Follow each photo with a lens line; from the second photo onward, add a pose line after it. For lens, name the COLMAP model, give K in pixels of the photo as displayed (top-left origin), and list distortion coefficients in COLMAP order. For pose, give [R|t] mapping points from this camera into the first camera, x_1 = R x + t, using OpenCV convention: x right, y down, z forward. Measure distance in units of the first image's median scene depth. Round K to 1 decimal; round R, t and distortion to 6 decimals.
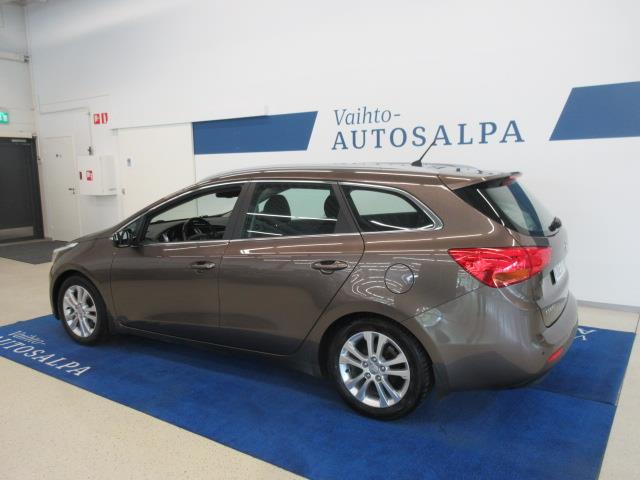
lens RADIAL K [[521.2, 0, 320.0], [0, 521.2, 240.0], [0, 0, 1]] dist [0.000677, -0.001753]
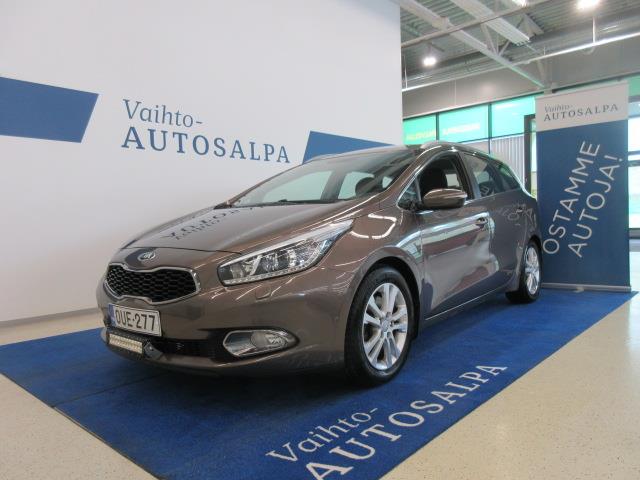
lens RADIAL K [[474.3, 0, 320.0], [0, 474.3, 240.0], [0, 0, 1]] dist [0.002548, -0.002254]
pose [[0.137417, -0.025305, 0.990190, -0.753025], [0.165698, 0.986174, 0.002207, 0.016902], [-0.976556, 0.163769, 0.139710, 0.721166]]
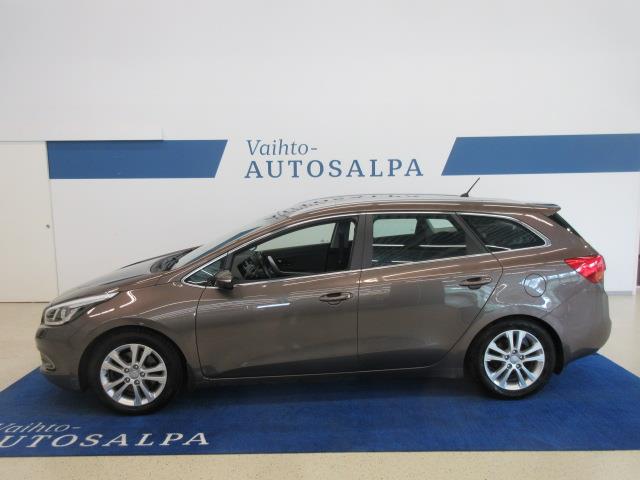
lens RADIAL K [[493.1, 0, 320.0], [0, 493.1, 240.0], [0, 0, 1]] dist [0.010684, 0.008442]
pose [[0.822825, -0.055871, 0.565542, -0.476738], [0.075490, 0.997082, -0.011330, -0.032318], [-0.563259, 0.052016, 0.824642, 0.132137]]
